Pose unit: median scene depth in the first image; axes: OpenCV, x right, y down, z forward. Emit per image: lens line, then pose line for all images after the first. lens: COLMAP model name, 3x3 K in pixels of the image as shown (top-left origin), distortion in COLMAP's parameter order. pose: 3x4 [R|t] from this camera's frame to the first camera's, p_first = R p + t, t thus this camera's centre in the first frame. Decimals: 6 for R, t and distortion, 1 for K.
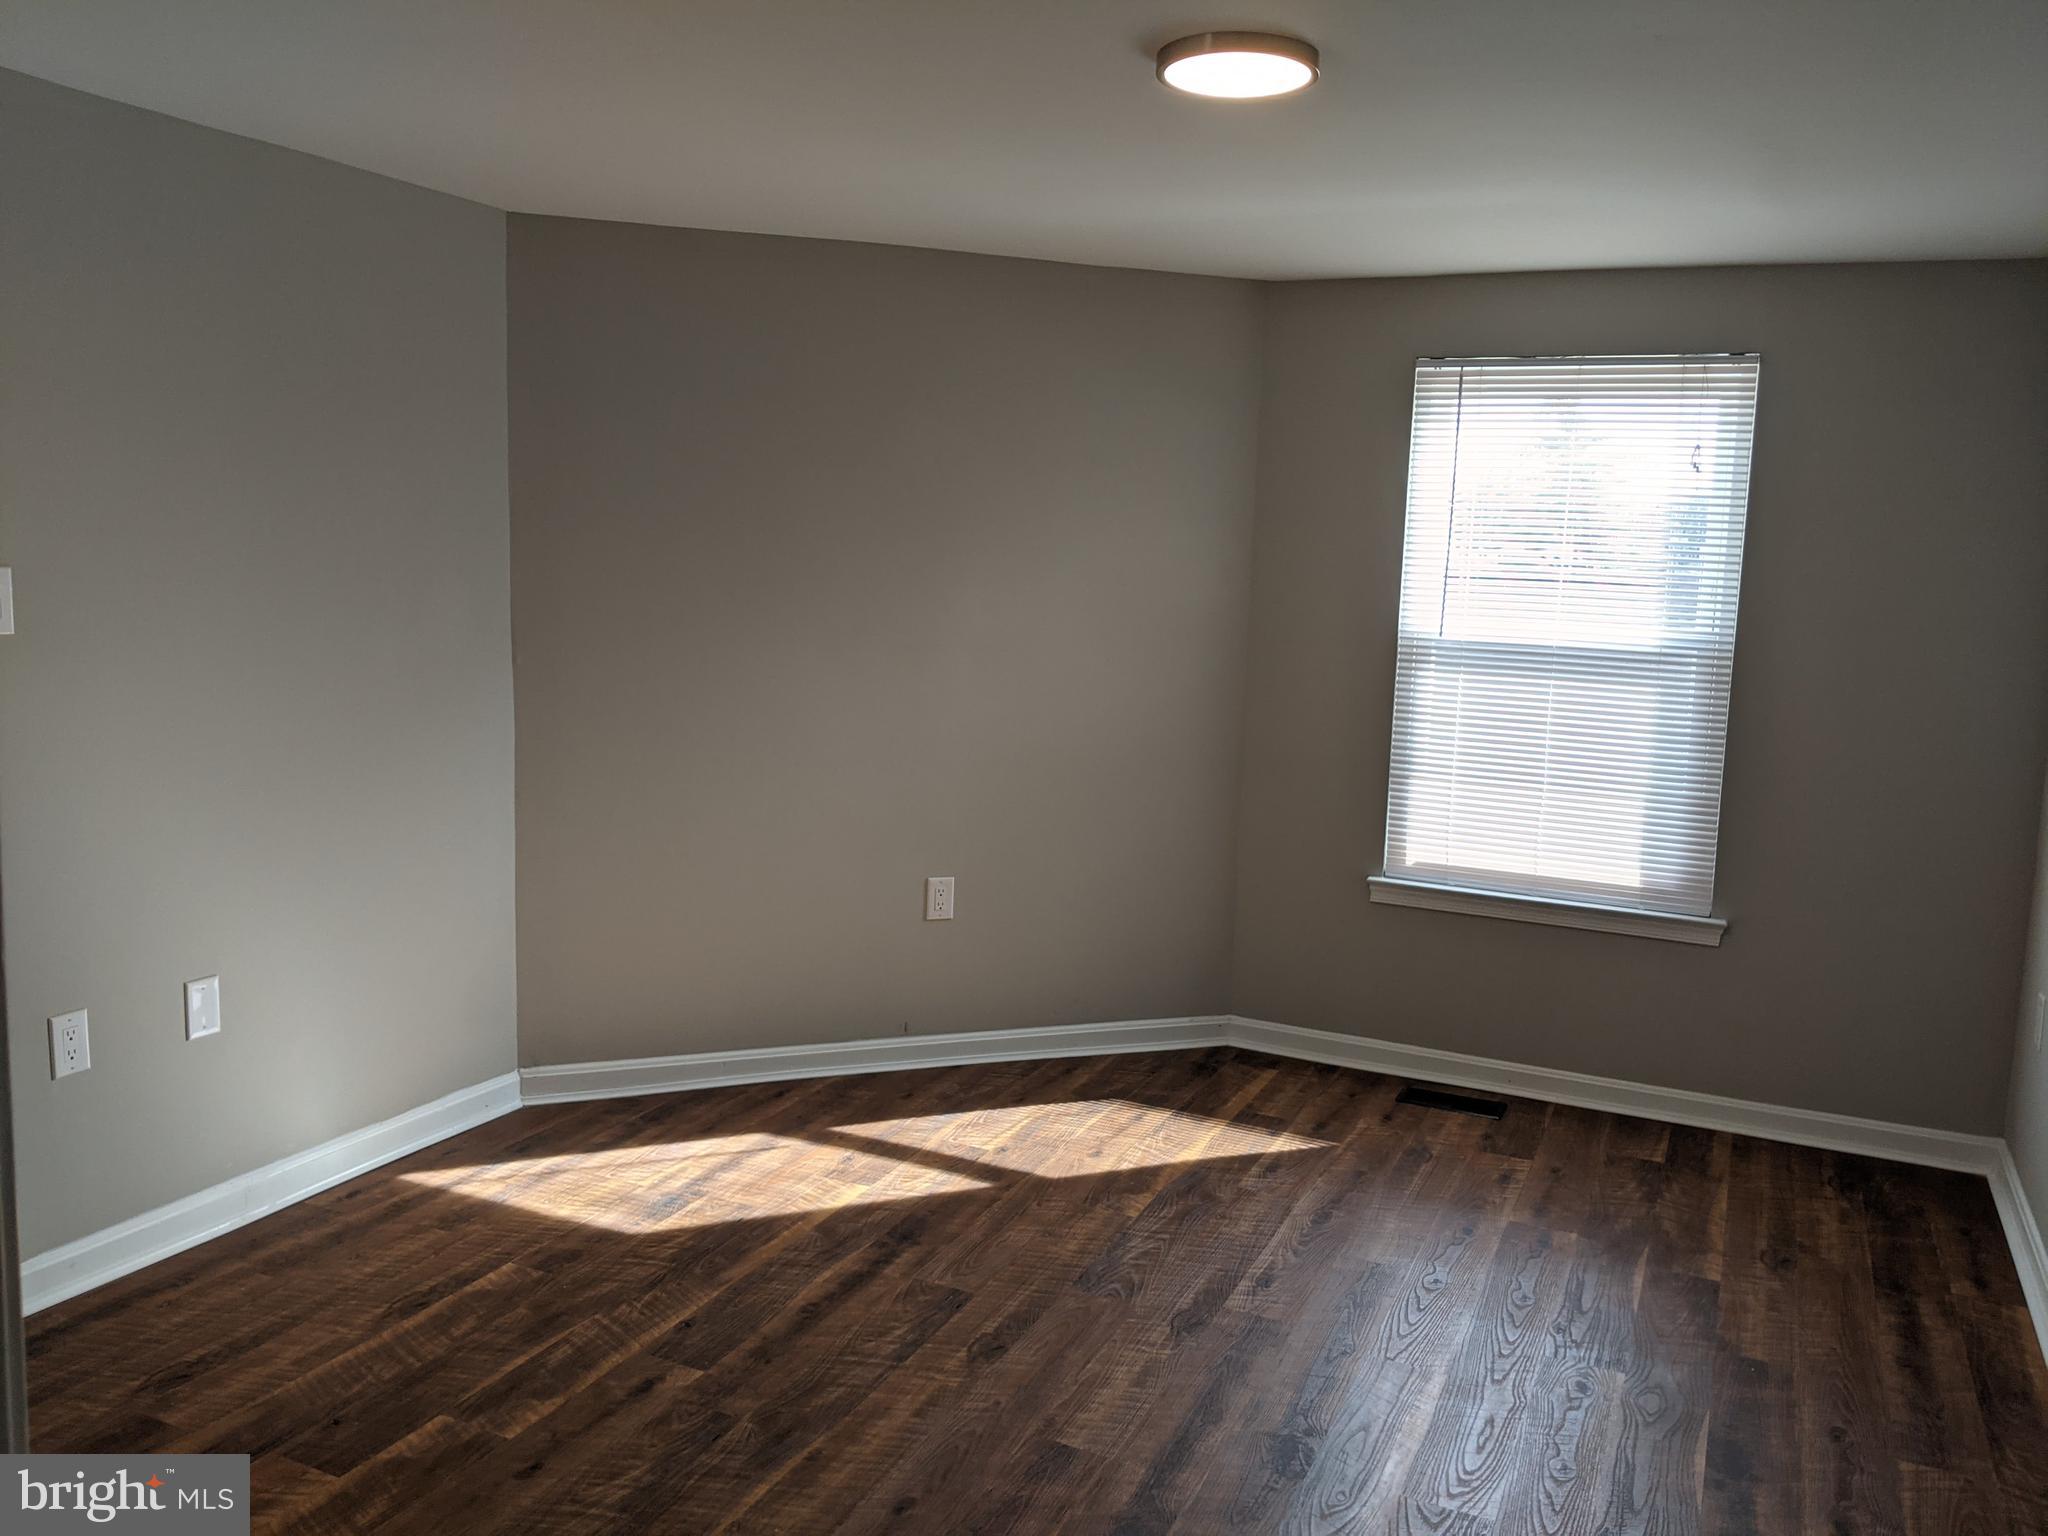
lens RADIAL K [[1633.9, 0, 1024.7], [0, 1633.9, 767.2], [0, 0, 1]] dist [0.004274, -0.035592]
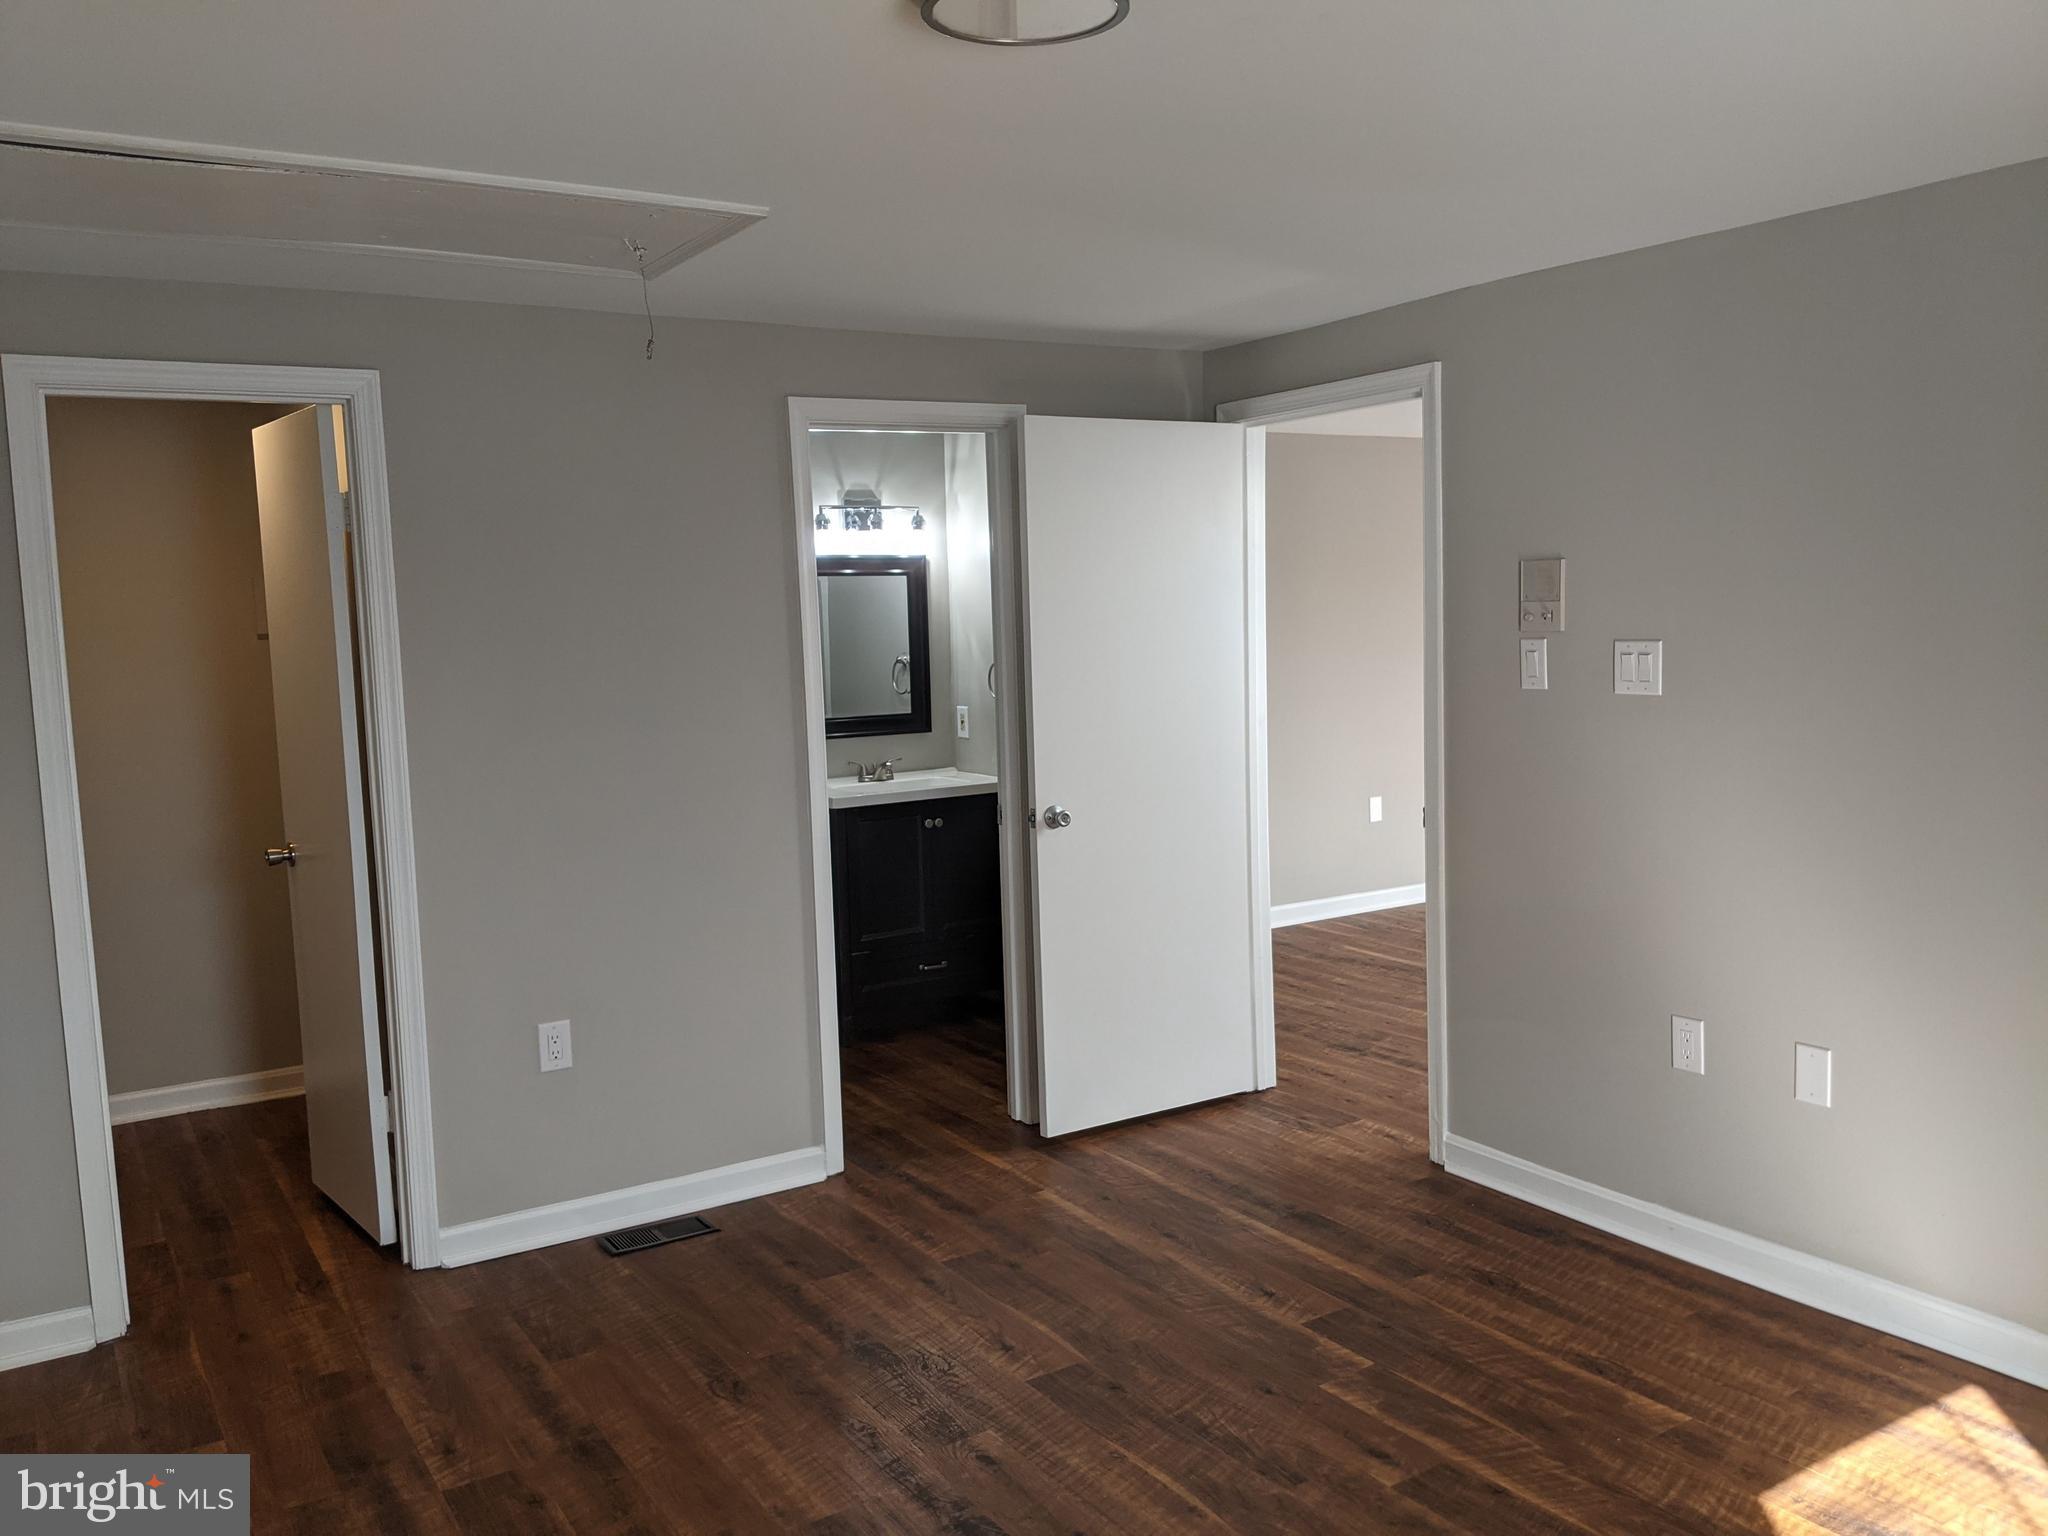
lens RADIAL K [[1633.9, 0, 1024.4], [0, 1633.9, 771.4], [0, 0, 1]] dist [0.004274, -0.035592]
pose [[-0.552732, 0.061665, -0.831075, 0.640362], [-0.098202, 0.985491, 0.138434, -0.139987], [0.827553, 0.158130, -0.538656, 1.190032]]
